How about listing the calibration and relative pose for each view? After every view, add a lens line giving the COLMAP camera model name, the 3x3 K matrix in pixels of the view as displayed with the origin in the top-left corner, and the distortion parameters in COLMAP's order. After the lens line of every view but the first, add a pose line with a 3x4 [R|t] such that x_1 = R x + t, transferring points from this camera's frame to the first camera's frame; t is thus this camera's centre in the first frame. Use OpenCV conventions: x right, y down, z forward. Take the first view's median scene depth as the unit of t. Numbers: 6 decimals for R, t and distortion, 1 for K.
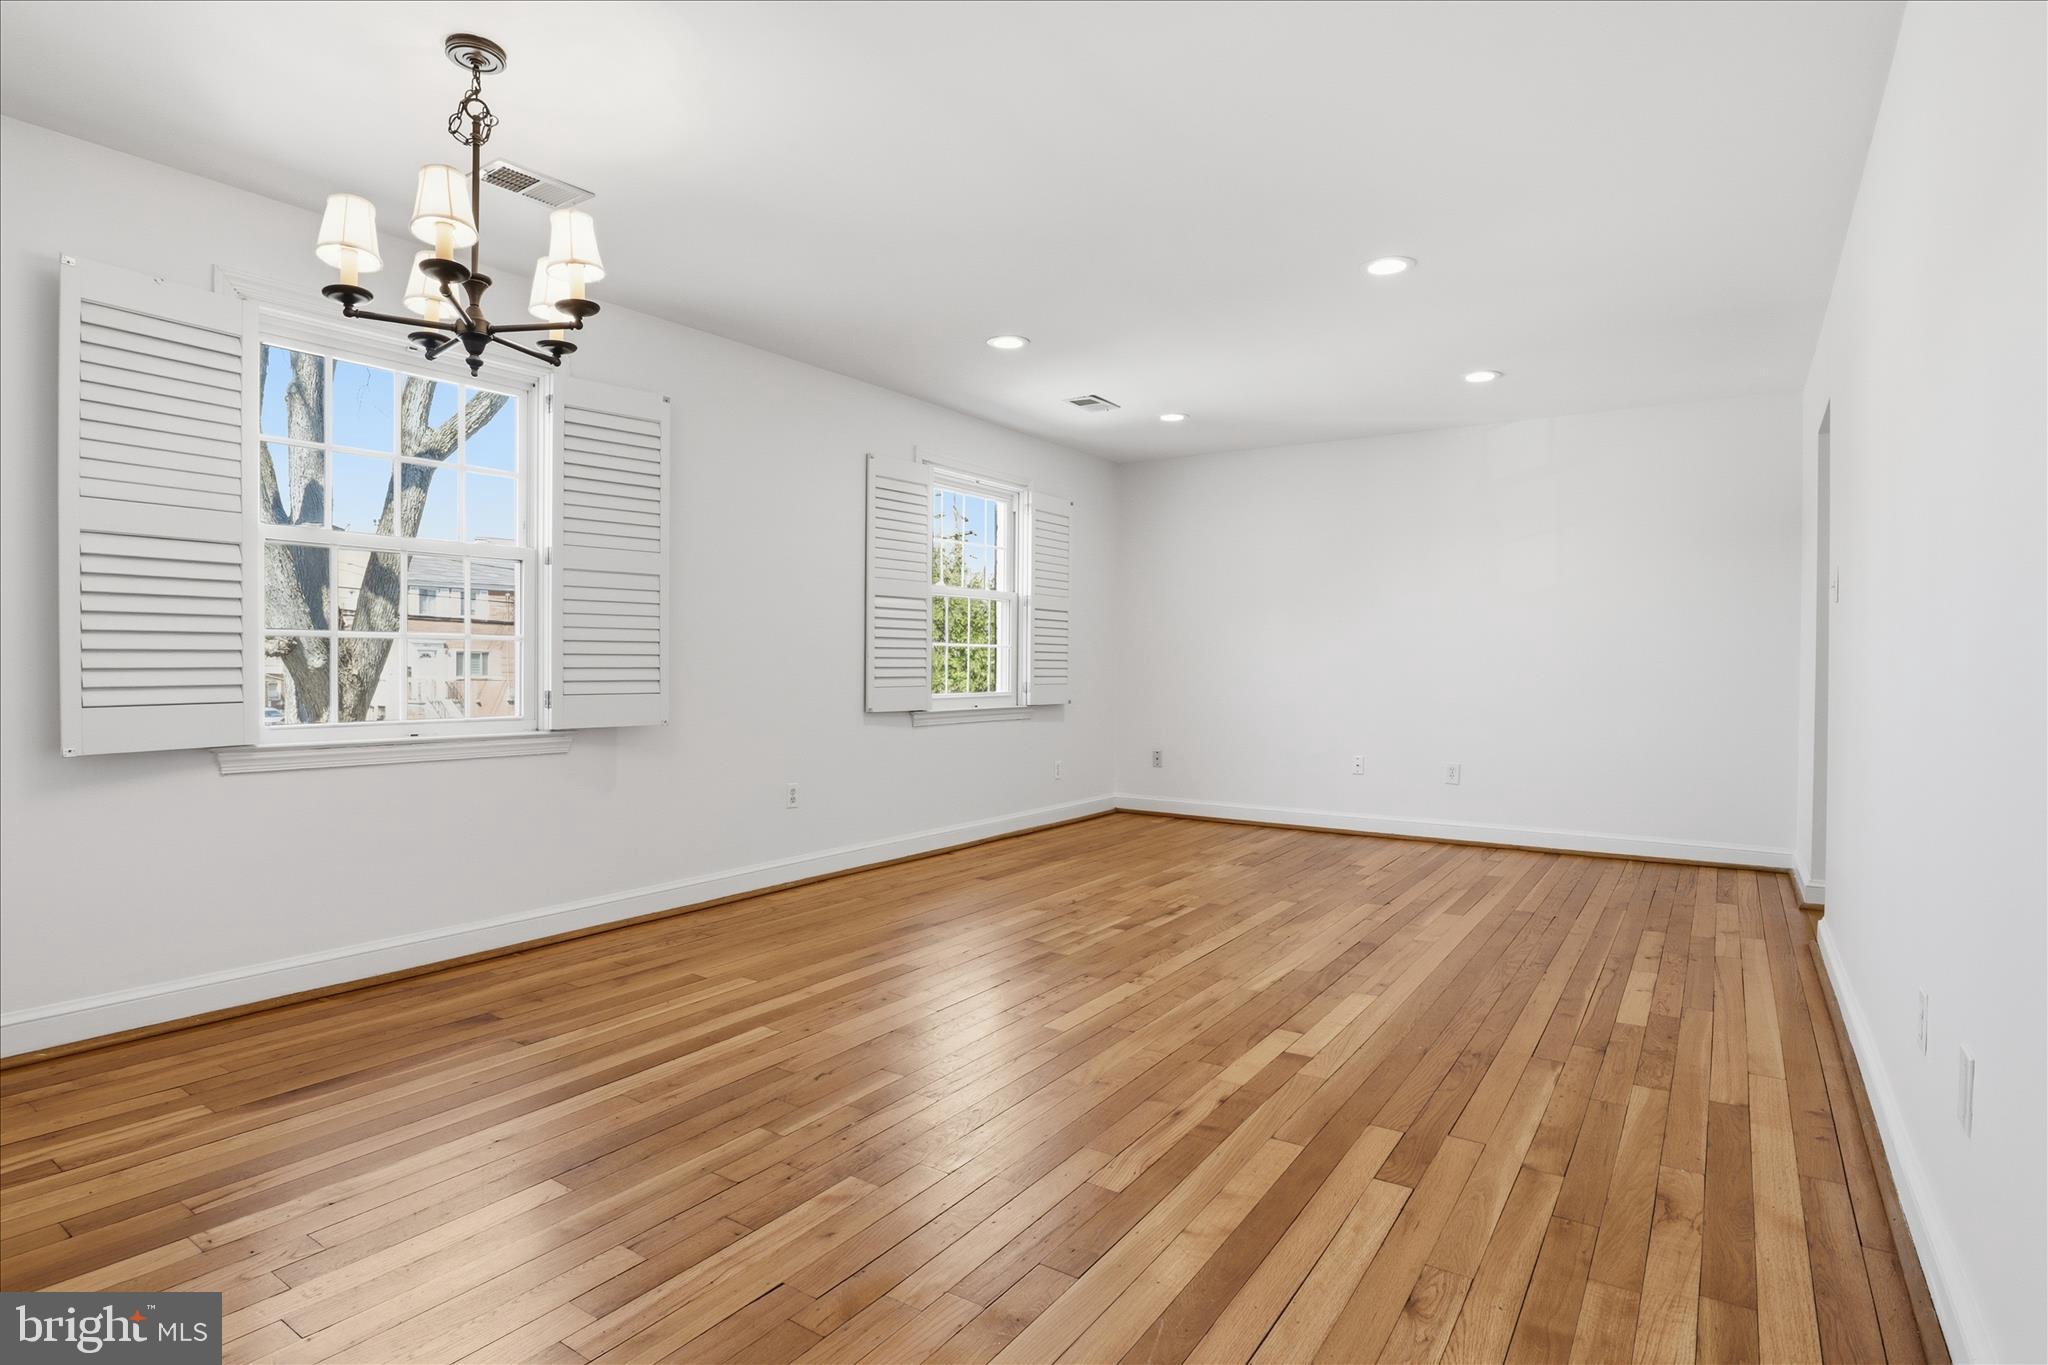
lens RADIAL K [[1041.2, 0, 1024.3], [0, 1041.2, 667.4], [0, 0, 1]] dist [-0.000906, -0.000006]
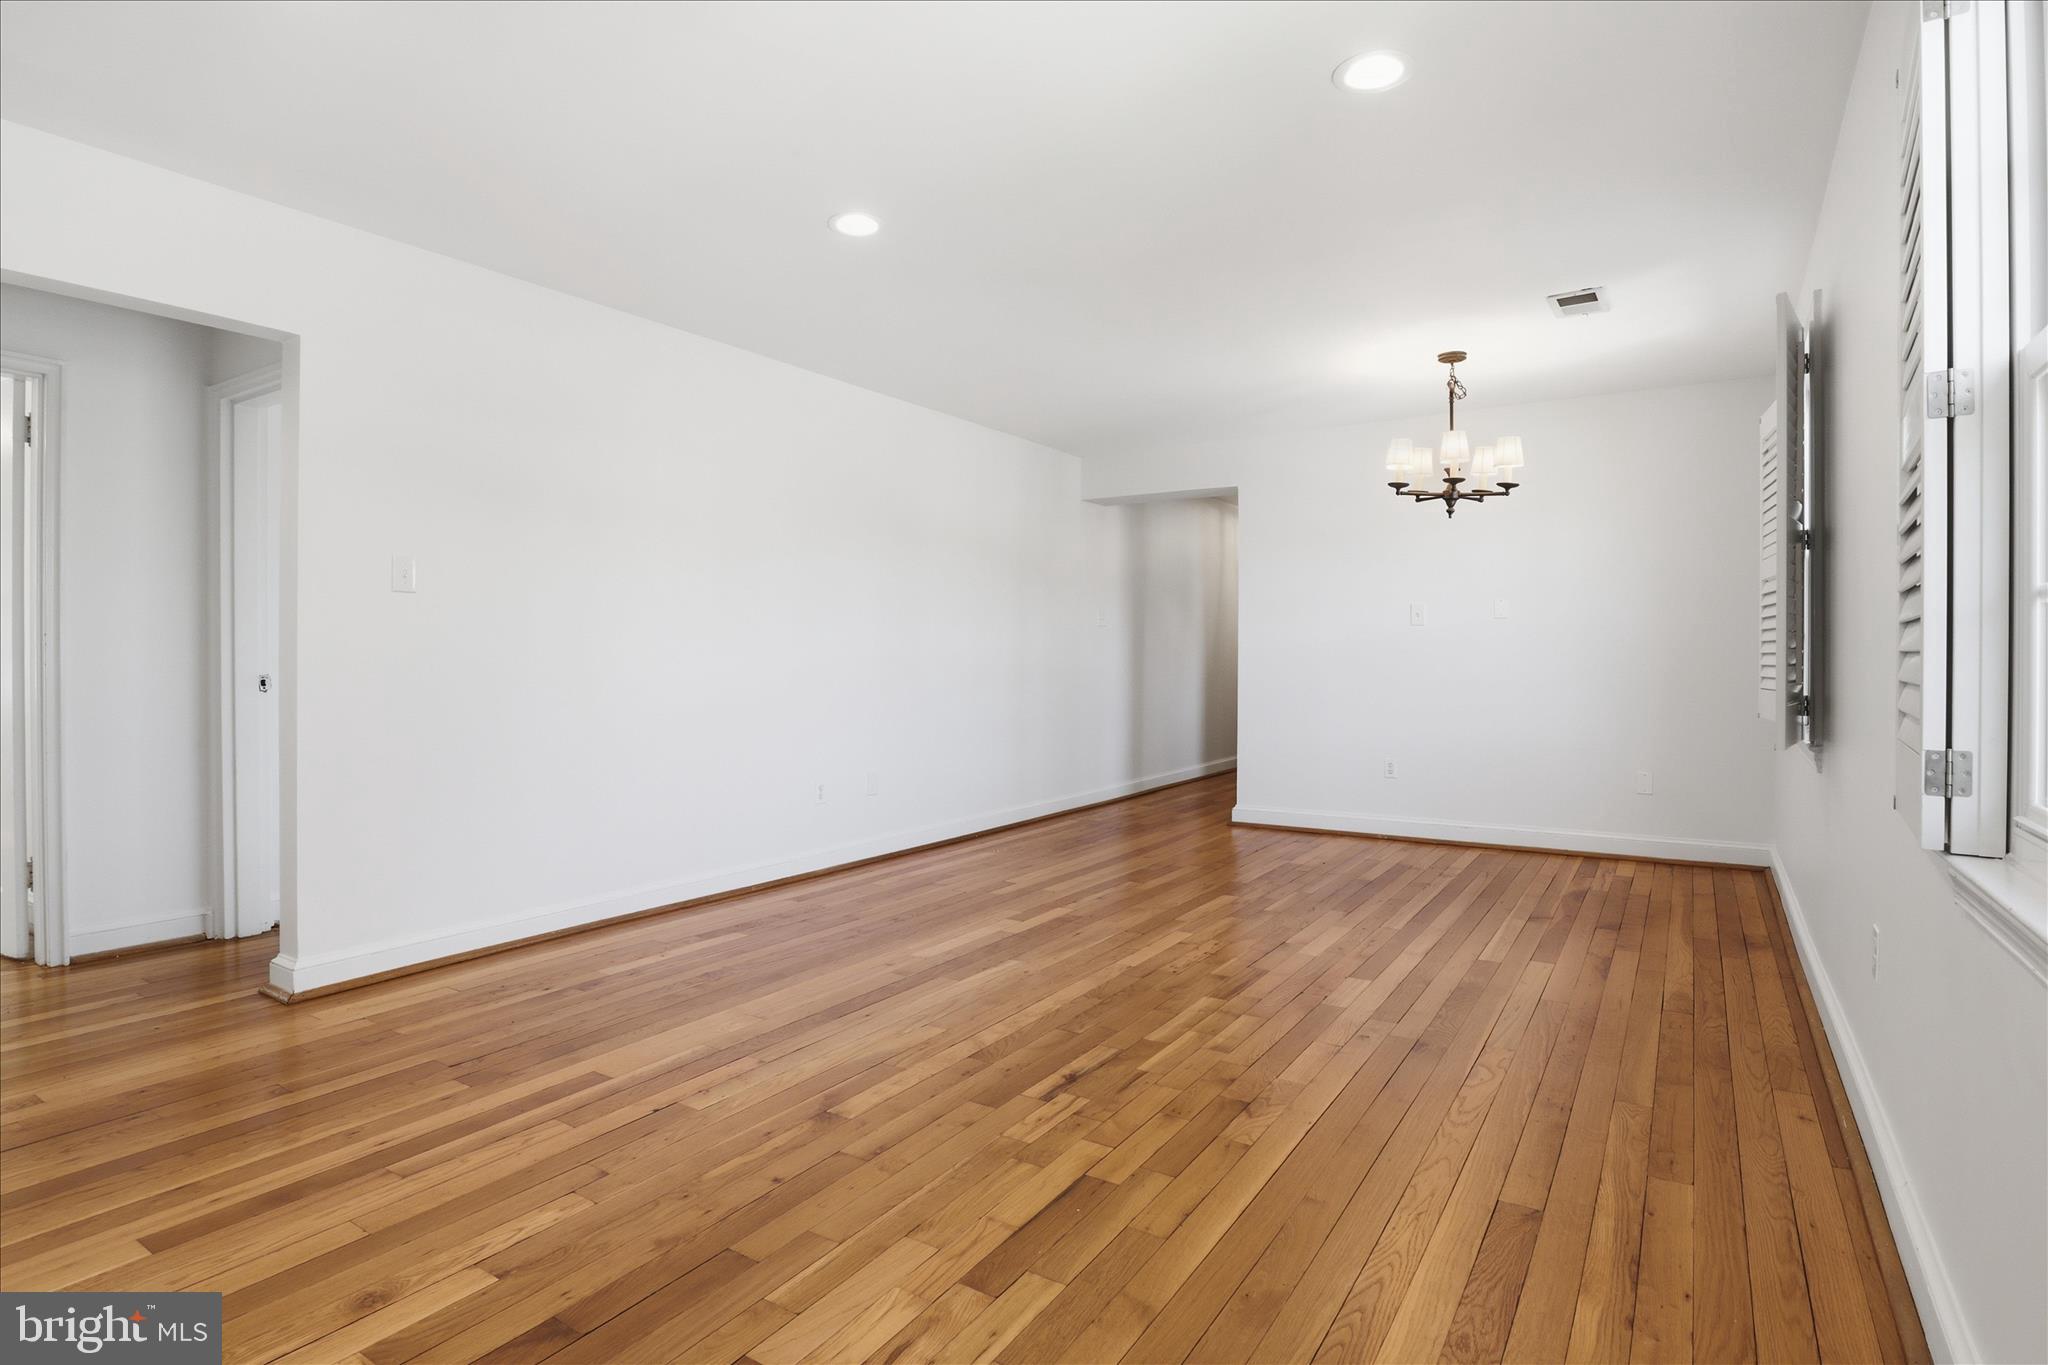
lens RADIAL K [[1041.2, 0, 1024.3], [0, 1041.2, 667.4], [0, 0, 1]] dist [-0.000906, -0.000006]
pose [[-0.999673, -0.007492, -0.024447, 0.229259], [-0.007660, 0.999948, 0.006787, -0.001232], [0.024395, 0.006972, -0.999678, 1.981099]]
